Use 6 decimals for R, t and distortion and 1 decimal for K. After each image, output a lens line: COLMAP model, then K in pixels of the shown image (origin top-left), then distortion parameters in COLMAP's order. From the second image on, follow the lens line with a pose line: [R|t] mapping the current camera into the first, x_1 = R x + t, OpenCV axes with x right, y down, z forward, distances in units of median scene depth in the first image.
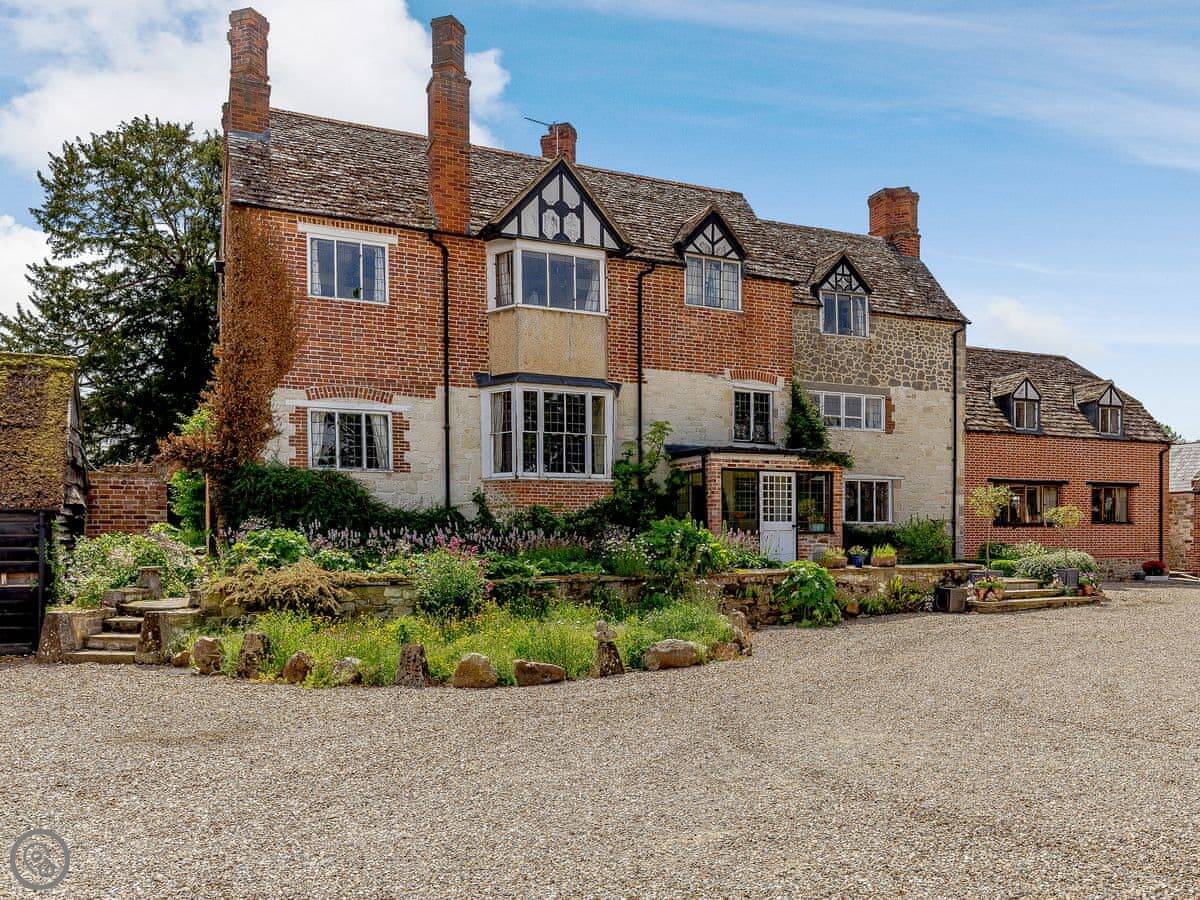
lens RADIAL K [[580.2, 0, 547.0], [0, 580.2, 562.1], [0, 0, 1]] dist [0.002280, 0.000217]
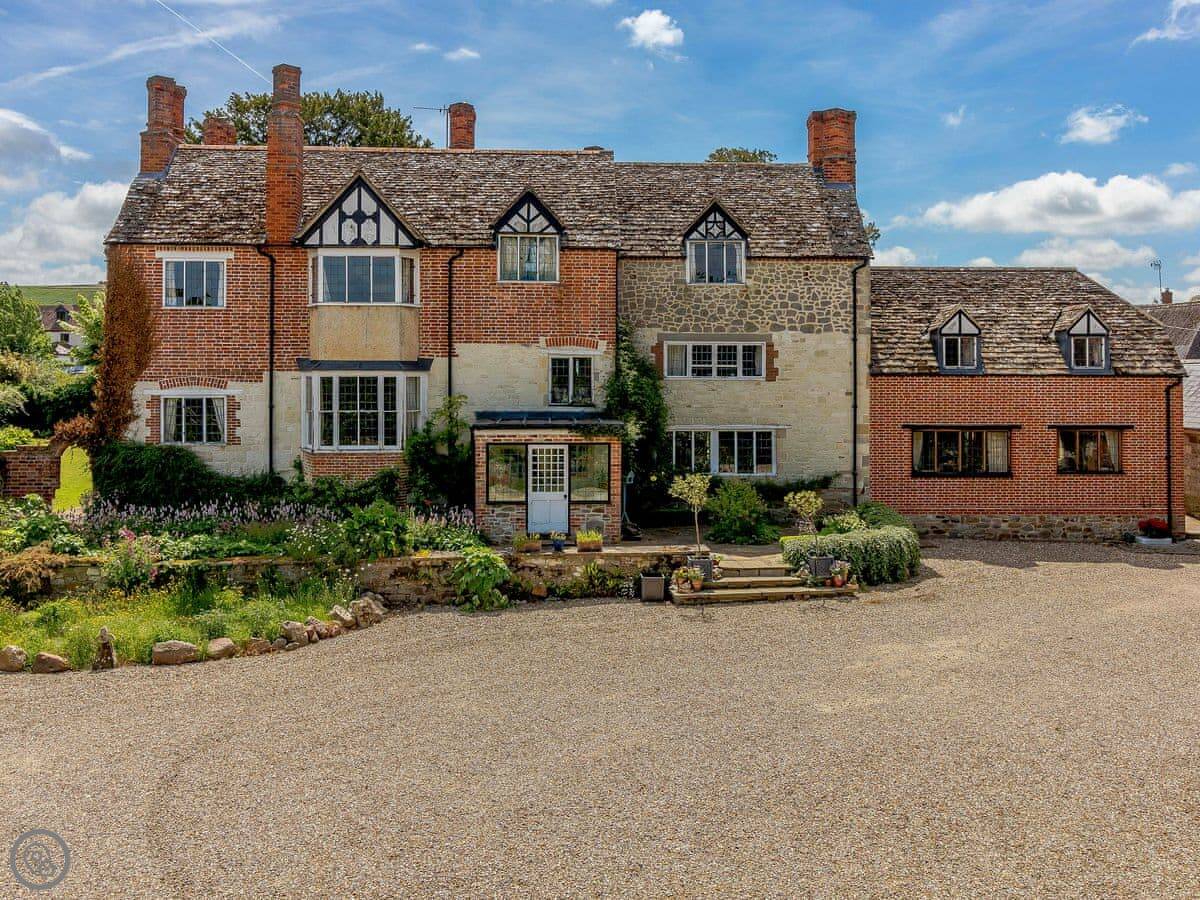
lens RADIAL K [[598.0, 0, 563.7], [0, 598.0, 431.5], [0, 0, 1]] dist [0.001142, 0.000979]
pose [[0.971418, 0.006264, -0.237292, 0.682518], [-0.011926, 0.999677, -0.022431, -0.155345], [0.237075, 0.024619, 0.971179, -0.046259]]
